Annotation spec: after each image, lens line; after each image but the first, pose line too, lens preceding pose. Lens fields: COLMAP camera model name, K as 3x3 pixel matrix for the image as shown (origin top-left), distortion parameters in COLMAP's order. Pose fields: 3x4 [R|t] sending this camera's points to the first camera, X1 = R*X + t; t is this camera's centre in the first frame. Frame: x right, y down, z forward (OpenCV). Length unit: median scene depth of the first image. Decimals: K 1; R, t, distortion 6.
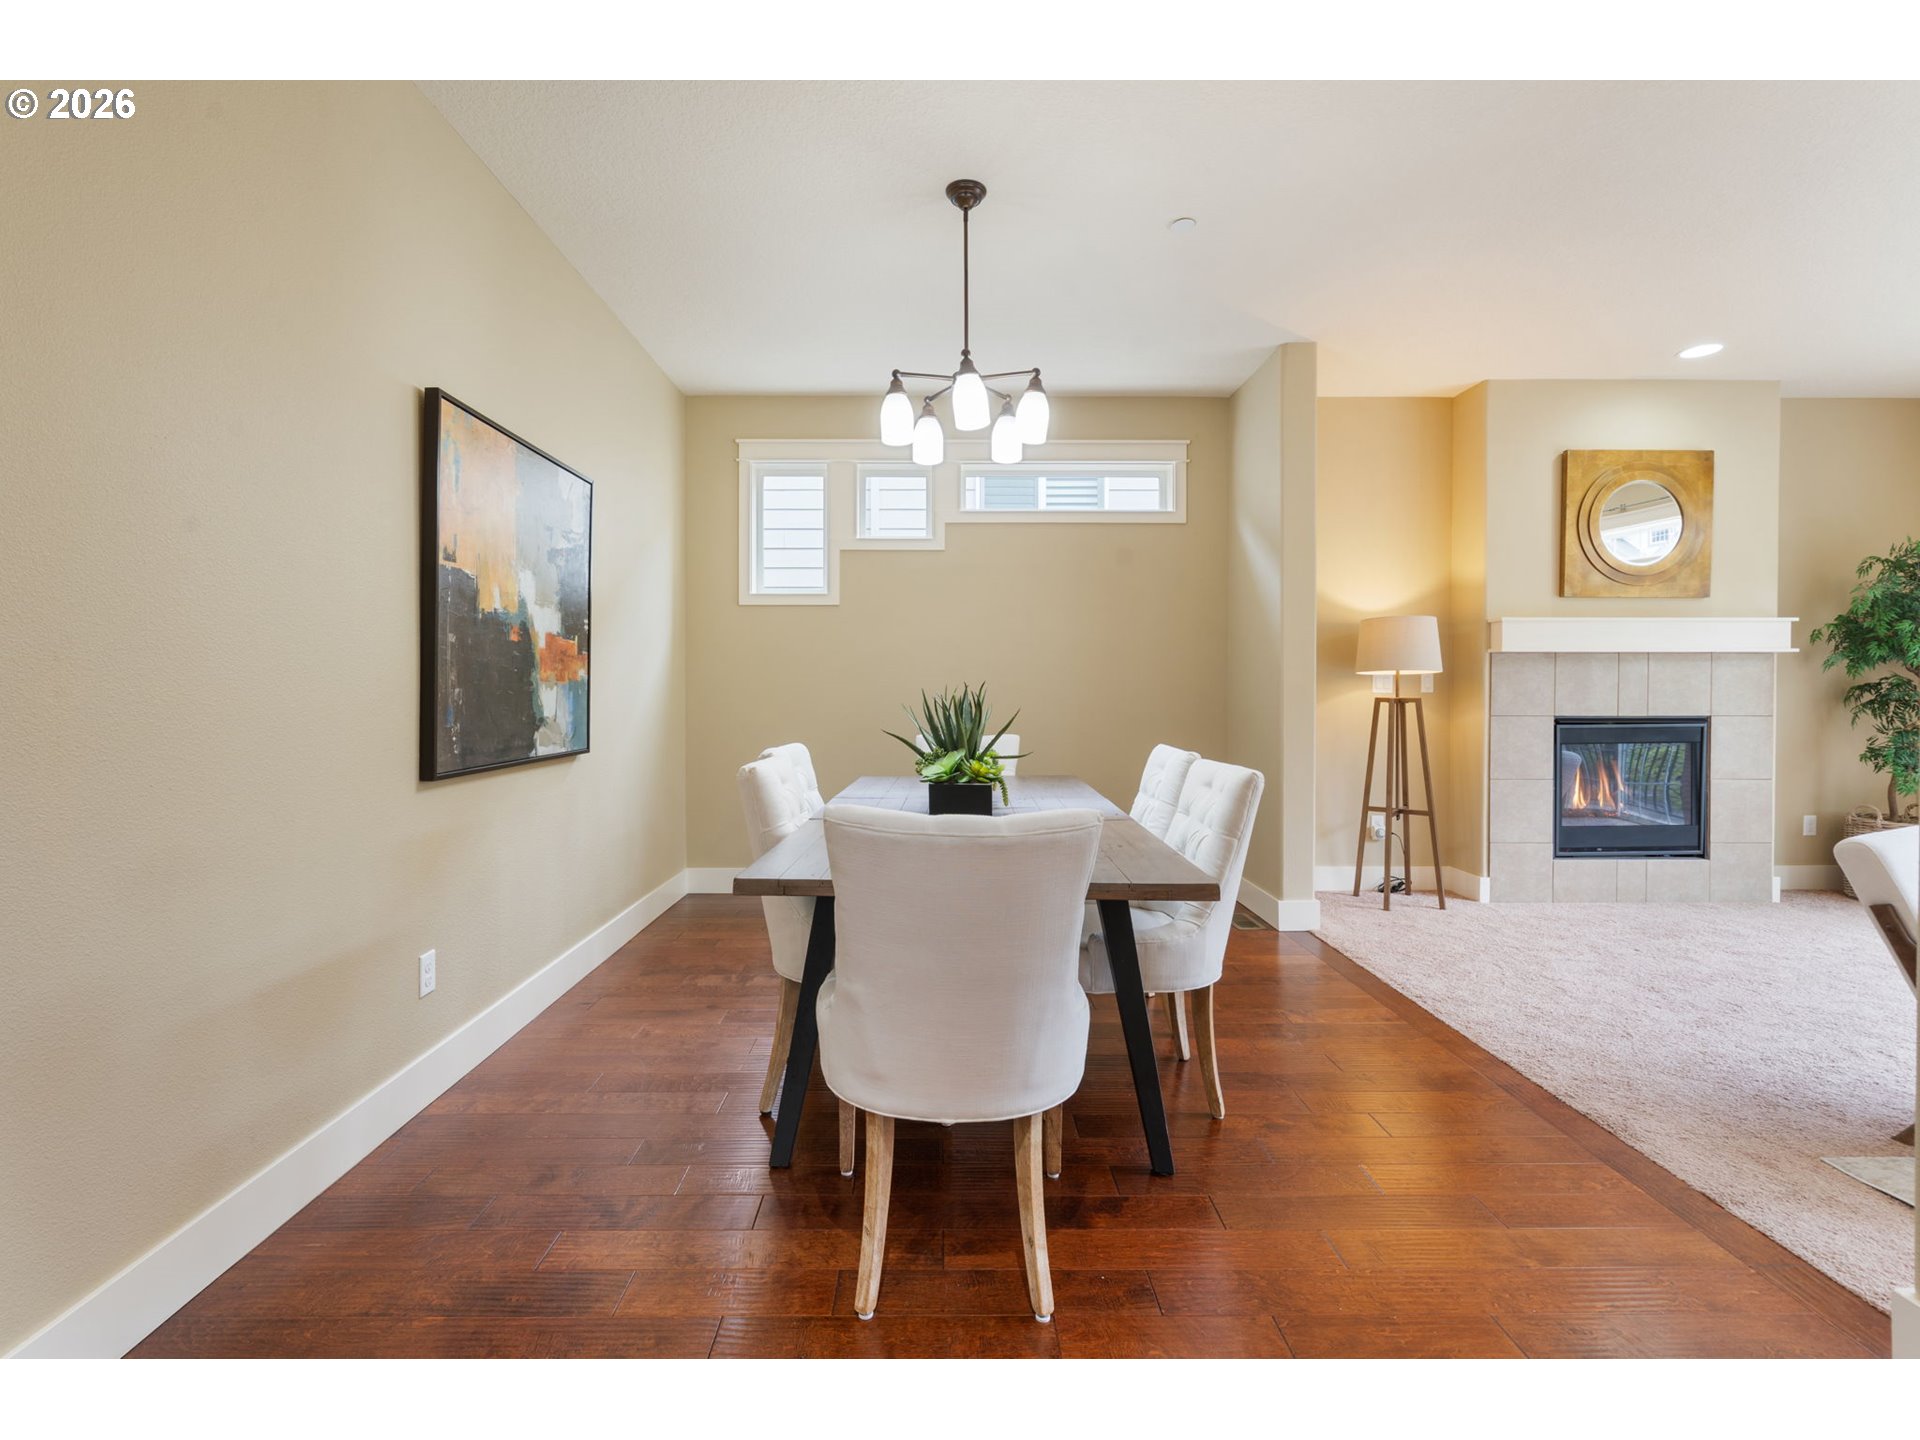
lens RADIAL K [[881.3, 0, 941.8], [0, 881.3, 701.9], [0, 0, 1]] dist [-0.005444, 0.001781]
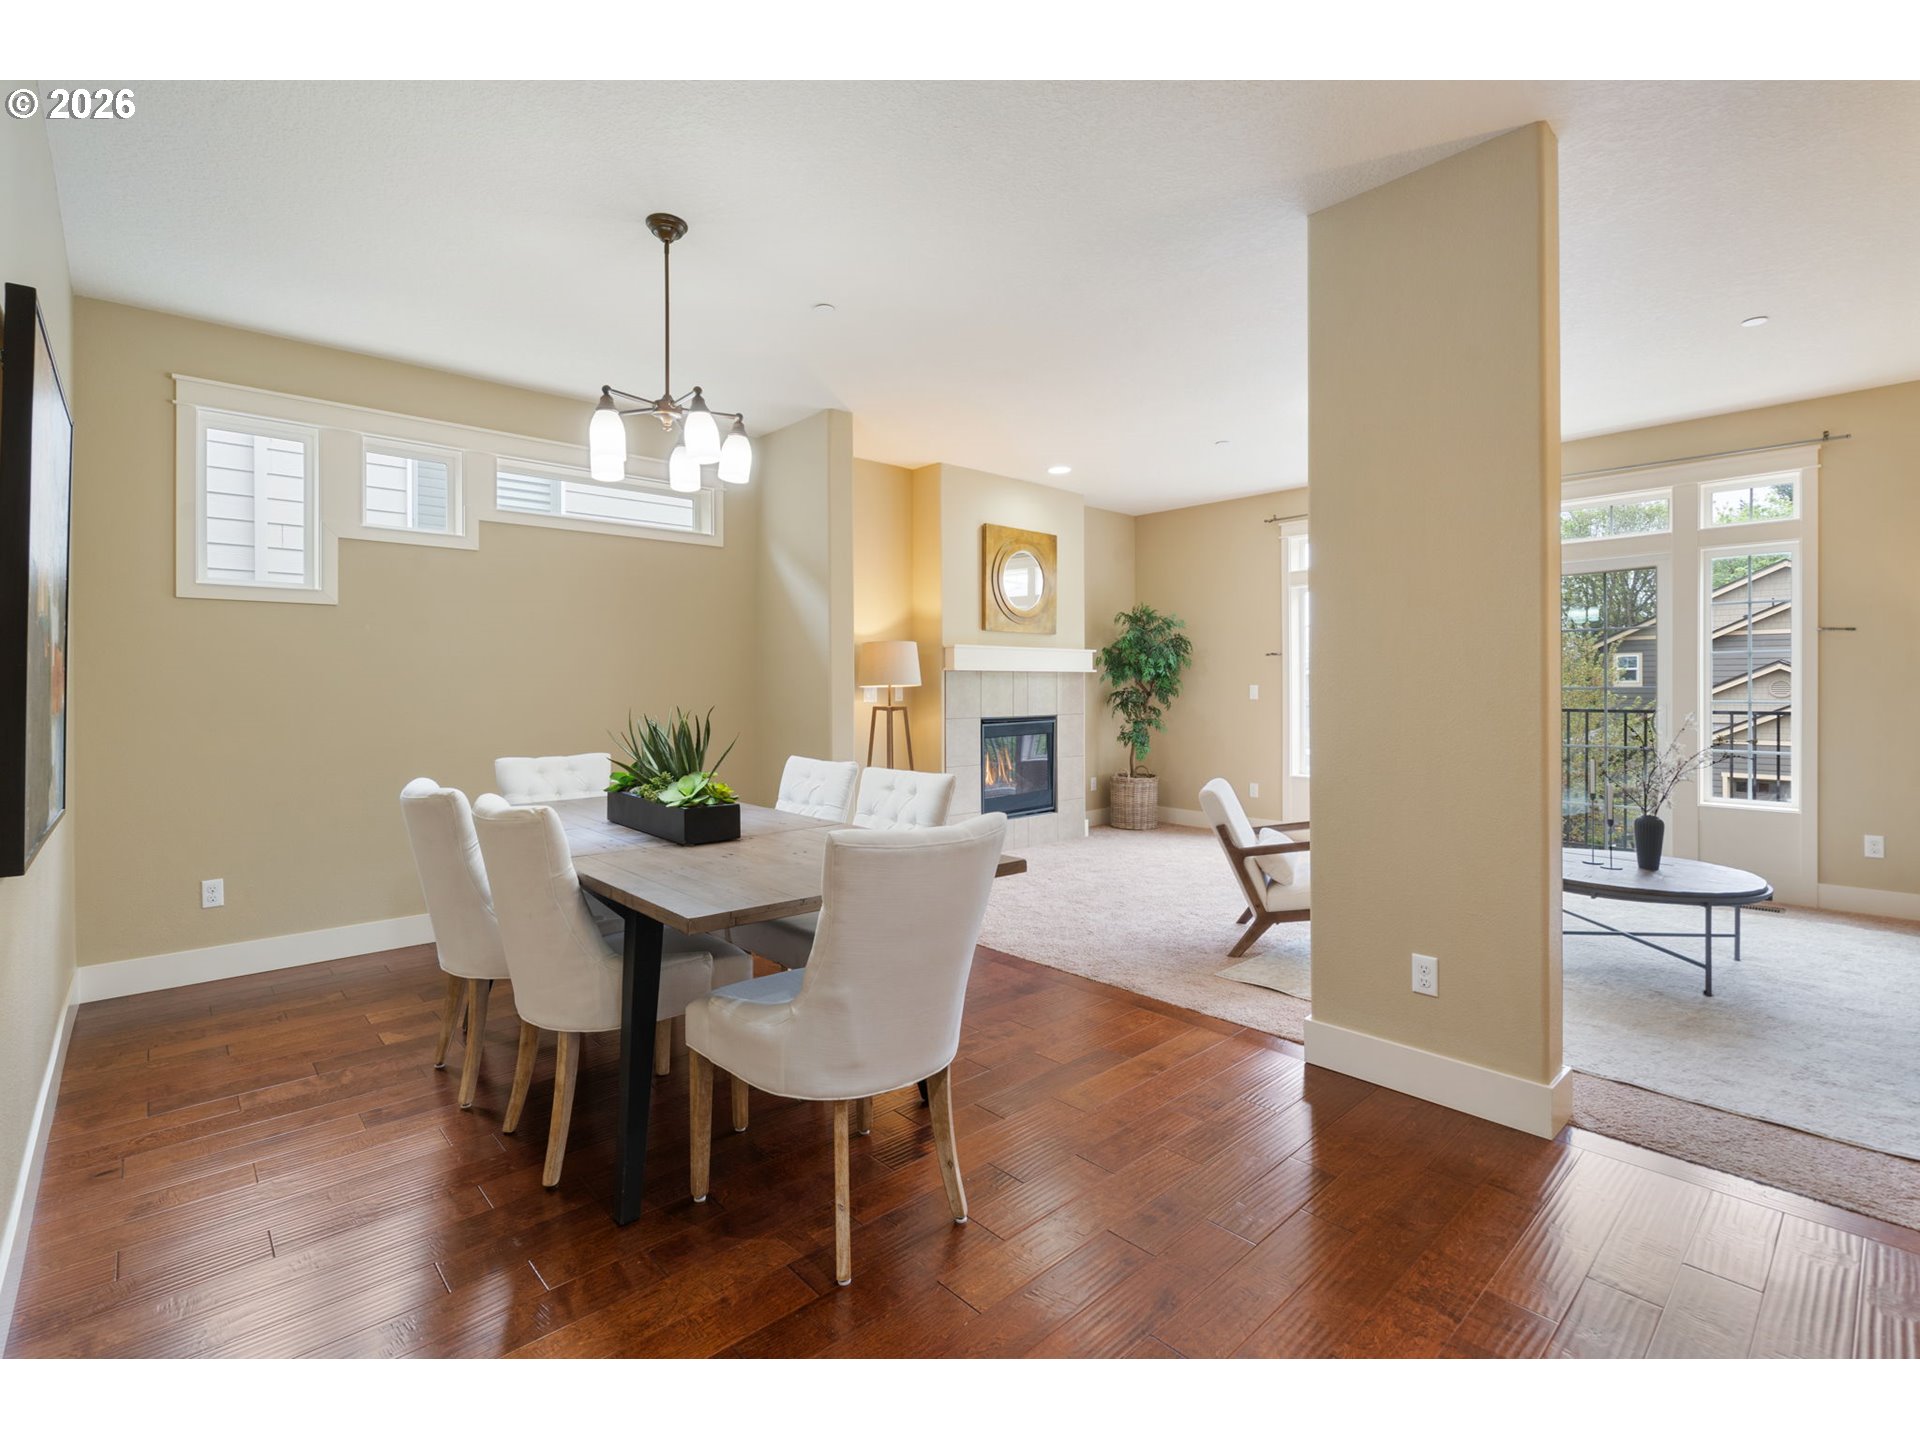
lens RADIAL K [[881.3, 0, 942.4], [0, 881.3, 692.1], [0, 0, 1]] dist [-0.005444, 0.001781]
pose [[0.747254, -0.007301, 0.664498, -0.252469], [0.014047, 0.999890, -0.004812, -0.017861], [-0.664390, 0.012930, 0.747274, 0.021230]]
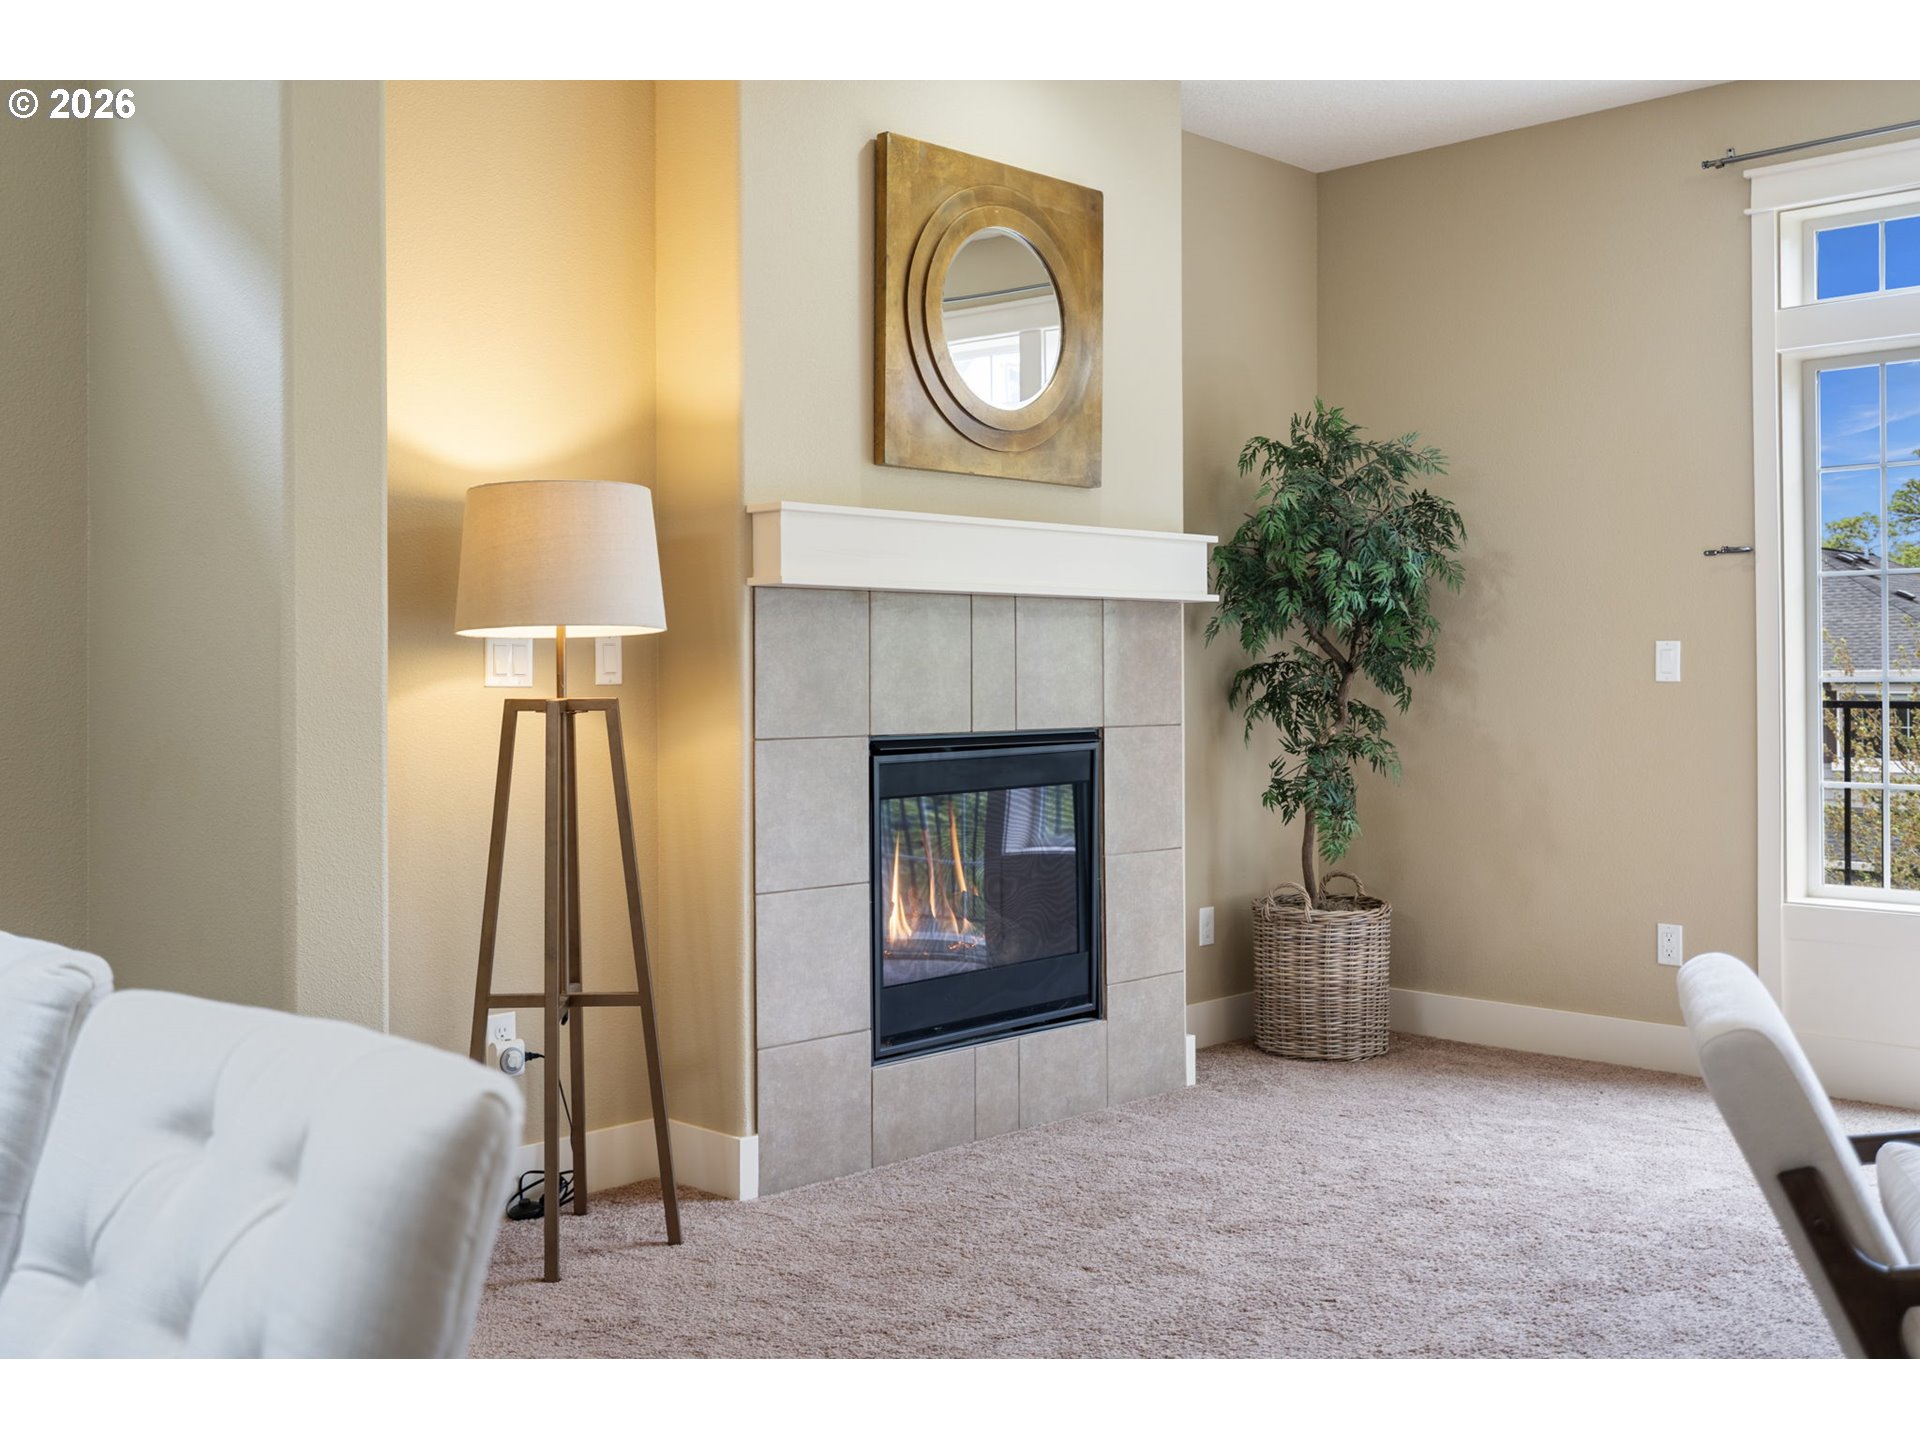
lens RADIAL K [[1905.2, 0, 971.0], [0, 1905.2, 661.2], [0, 0, 1]] dist [0.005934, 0.000000]
pose [[0.700262, 0.000853, 0.713885, 0.058229], [0.015415, 0.999748, -0.016315, -0.004792], [-0.713719, 0.022429, 0.700073, 0.302908]]
